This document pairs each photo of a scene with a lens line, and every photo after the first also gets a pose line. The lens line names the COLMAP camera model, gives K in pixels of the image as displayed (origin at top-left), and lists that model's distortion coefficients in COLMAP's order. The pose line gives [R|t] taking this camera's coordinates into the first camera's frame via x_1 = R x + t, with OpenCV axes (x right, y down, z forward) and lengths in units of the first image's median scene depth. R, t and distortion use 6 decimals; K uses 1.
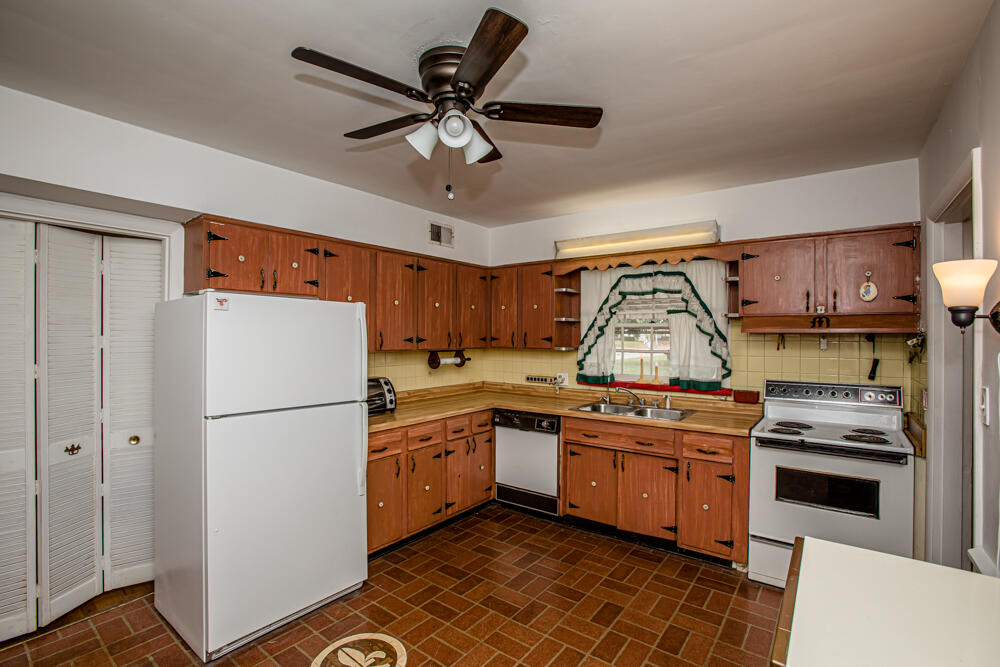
lens RADIAL K [[452.7, 0, 503.3], [0, 452.7, 335.3], [0, 0, 1]] dist [-0.082135, 0.030700]
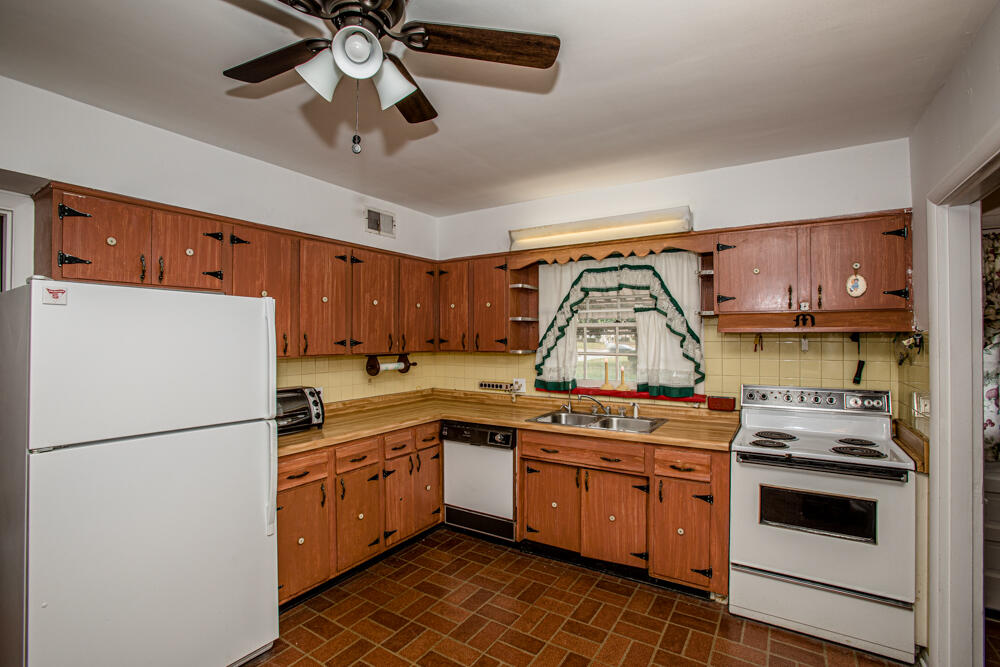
lens RADIAL K [[452.7, 0, 503.3], [0, 452.7, 335.3], [0, 0, 1]] dist [-0.082135, 0.030700]
pose [[0.996622, -0.004923, 0.081980, 0.033416], [0.005280, 0.999977, -0.004144, 0.001024], [-0.081958, 0.004563, 0.996625, 0.136088]]
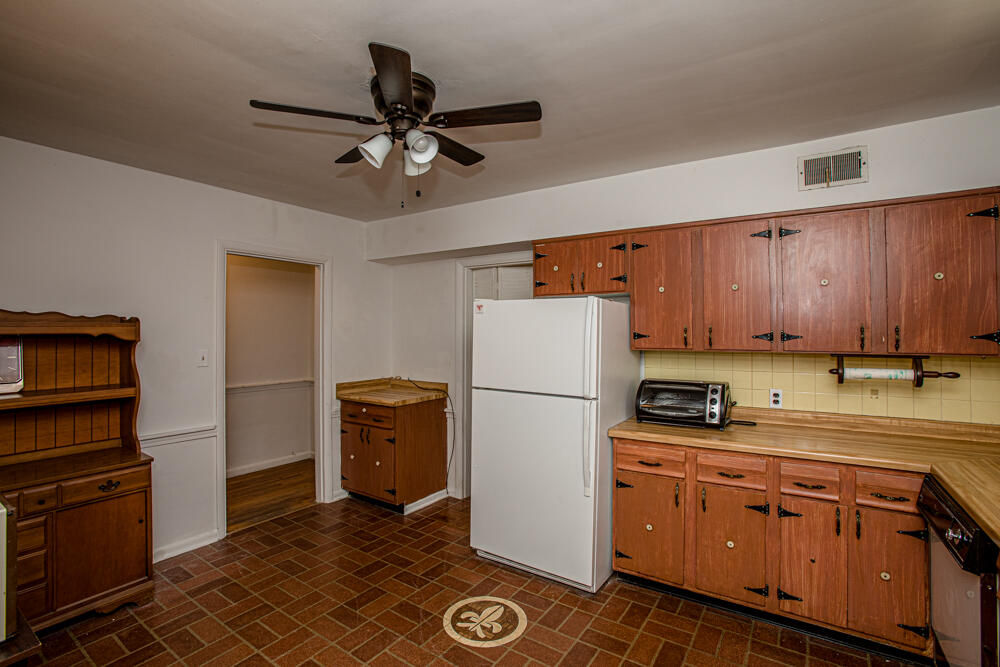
lens RADIAL K [[459.1, 0, 509.3], [0, 459.1, 331.2], [0, 0, 1]] dist [-0.055849, 0.020080]
pose [[0.078955, -0.004466, -0.996868, 0.529840], [0.001156, 0.999990, -0.004388, 0.004765], [0.996878, -0.000806, 0.078959, 0.608263]]
